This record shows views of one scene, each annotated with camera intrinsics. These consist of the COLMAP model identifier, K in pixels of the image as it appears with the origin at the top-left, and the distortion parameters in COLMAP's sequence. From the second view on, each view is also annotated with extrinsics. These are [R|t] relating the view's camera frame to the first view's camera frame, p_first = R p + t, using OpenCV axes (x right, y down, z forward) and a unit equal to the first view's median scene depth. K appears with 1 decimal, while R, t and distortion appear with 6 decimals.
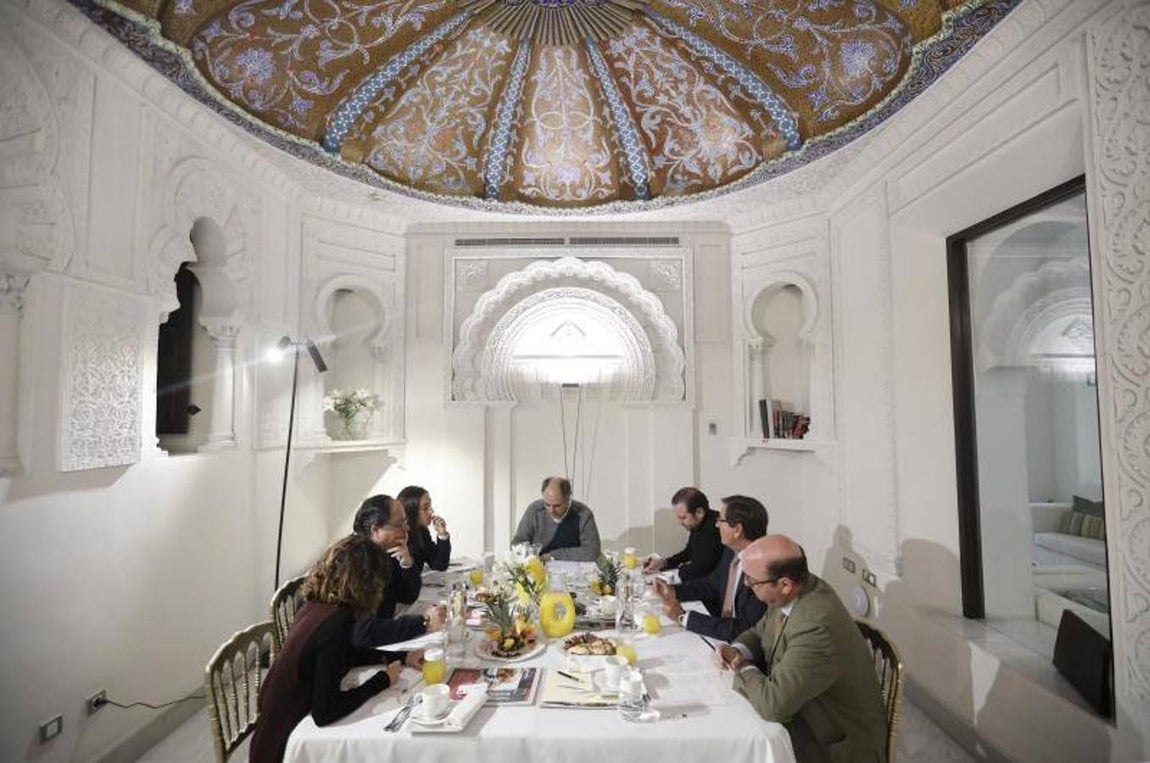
lens RADIAL K [[519.8, 0, 580.5], [0, 519.8, 380.3], [0, 0, 1]] dist [-0.001969, 0.000125]
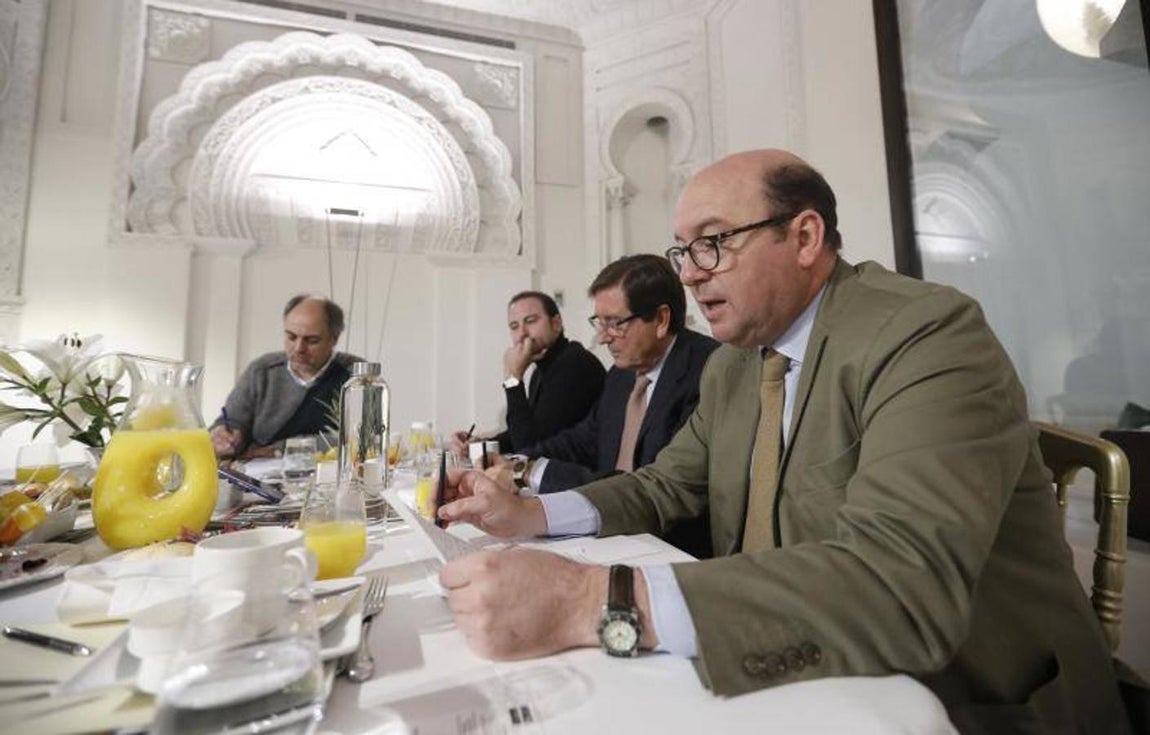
lens RADIAL K [[539.1, 0, 575.0], [0, 539.1, 326.9], [0, 0, 1]] dist [0.004970, 0.000991]
pose [[0.955199, 0.023188, 0.295054, 0.060173], [-0.003796, 0.997804, -0.066128, 0.196995], [-0.295939, 0.062046, 0.953190, 0.303377]]
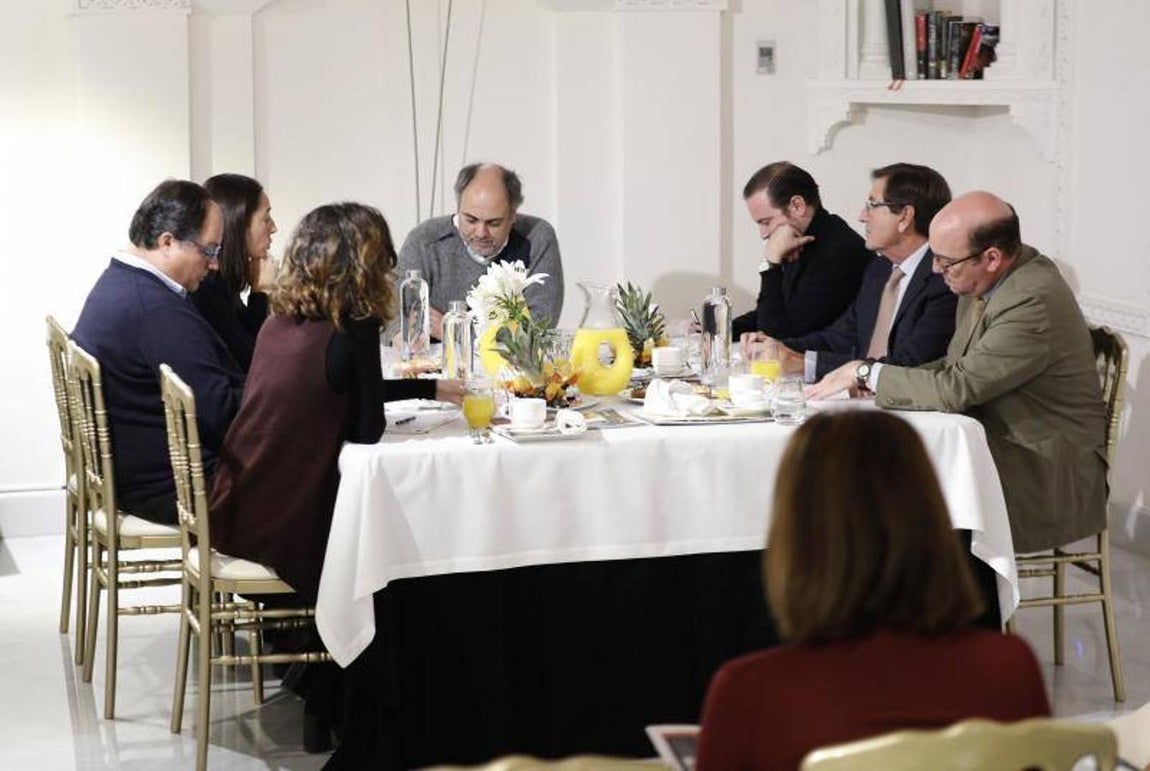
lens RADIAL K [[2558.1, 0, 509.6], [0, 2558.1, 449.2], [0, 0, 1]] dist [0.205728, -2.370180]
pose [[0.968119, -0.046794, 0.246081, -0.457738], [-0.006933, 0.977014, 0.213060, -0.033355], [-0.250395, -0.207974, 0.945542, -0.910890]]
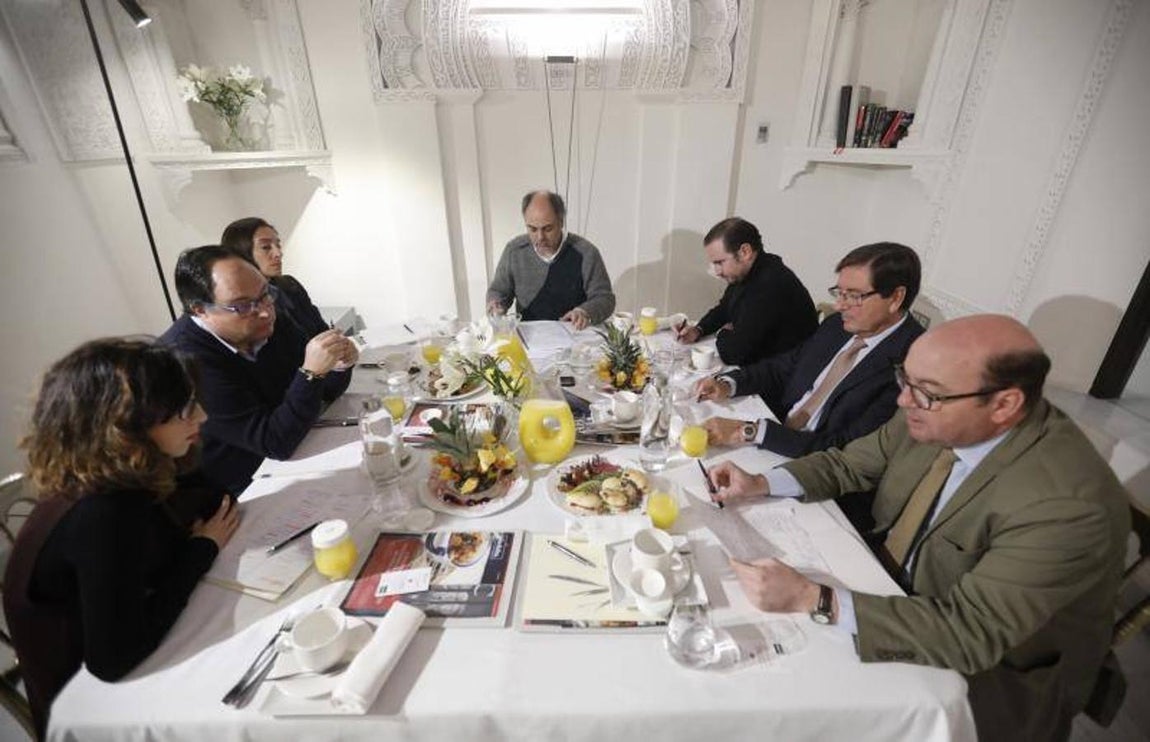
lens RADIAL K [[515.3, 0, 581.2], [0, 515.3, 366.3], [0, 0, 1]] dist [0.002914, 0.000289]
pose [[0.999829, -0.007782, 0.016776, -0.007171], [-0.001017, 0.882660, 0.470011, 0.046139], [-0.018465, -0.469948, 0.882501, 0.258179]]
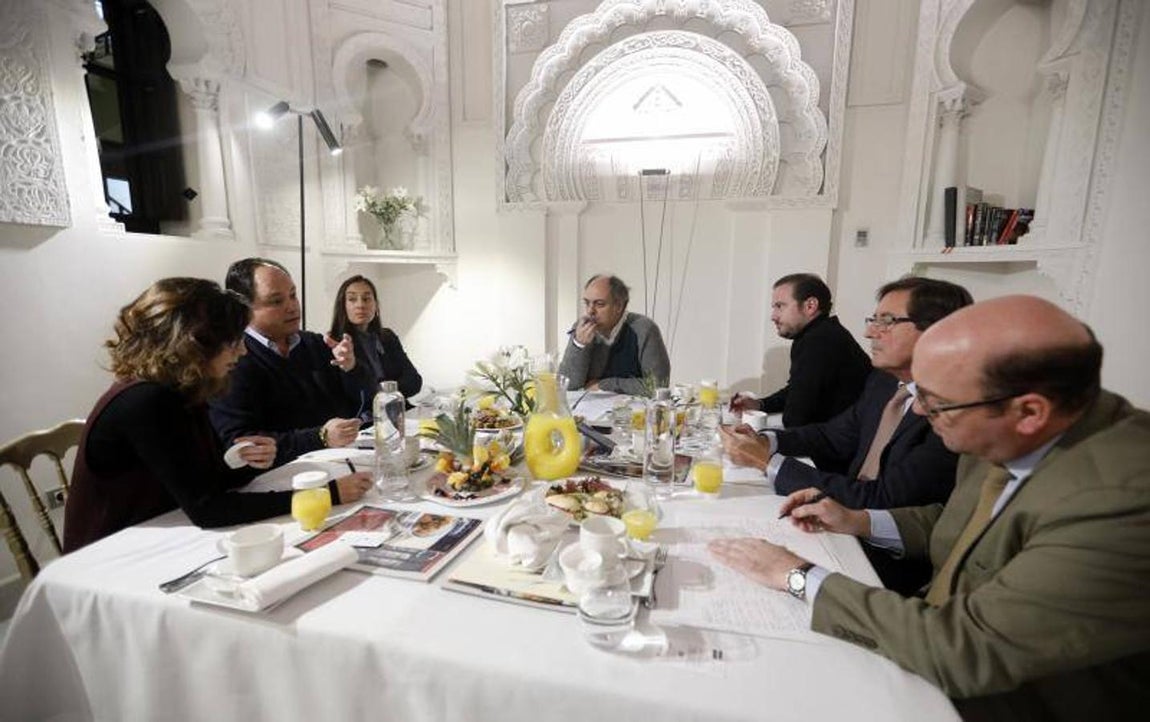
lens RADIAL K [[525.8, 0, 581.2], [0, 525.8, 363.2], [0, 0, 1]] dist [0.000394, 0.000676]
pose [[0.970700, 0.051054, -0.234807, 0.070611], [-0.000385, 0.977498, 0.210945, 0.118153], [0.240293, -0.204674, 0.948877, 0.231178]]
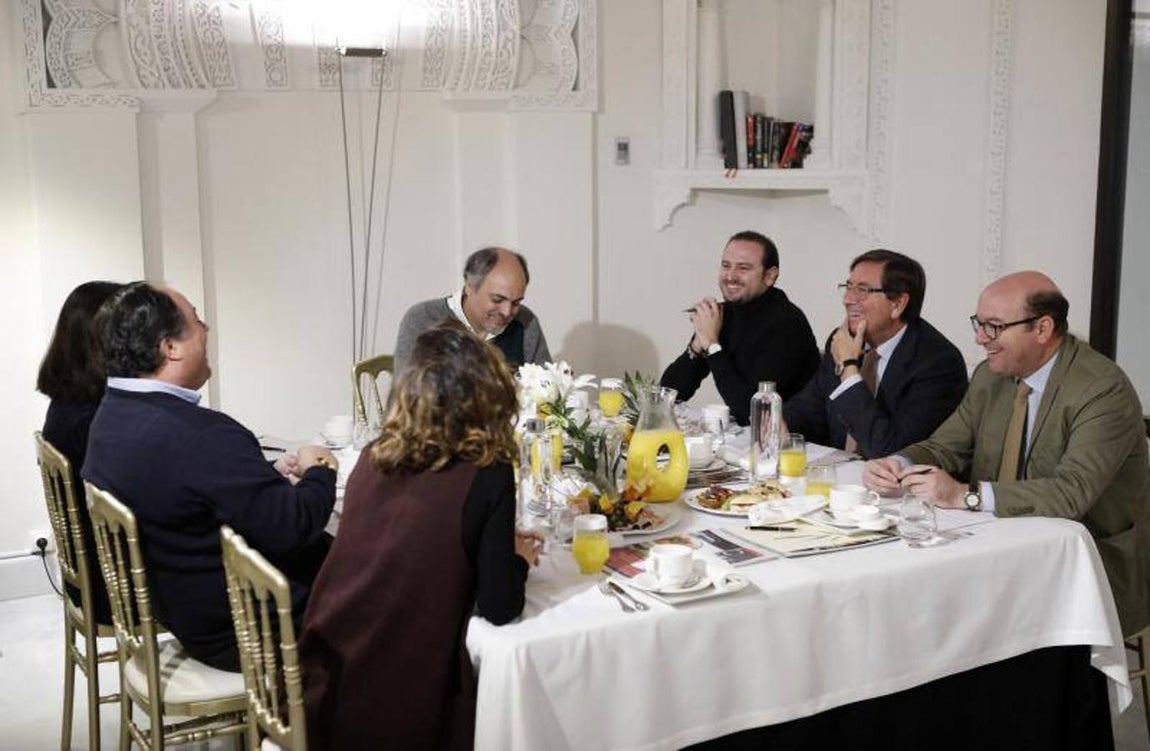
lens RADIAL K [[1414.7, 0, 557.0], [0, 1414.7, 372.6], [0, 0, 1]] dist [0.006533, -0.001739]
pose [[0.880797, -0.085327, 0.465742, -0.452014], [-0.018395, 0.976720, 0.213728, 0.015567], [-0.473136, -0.196818, 0.858723, -0.127504]]
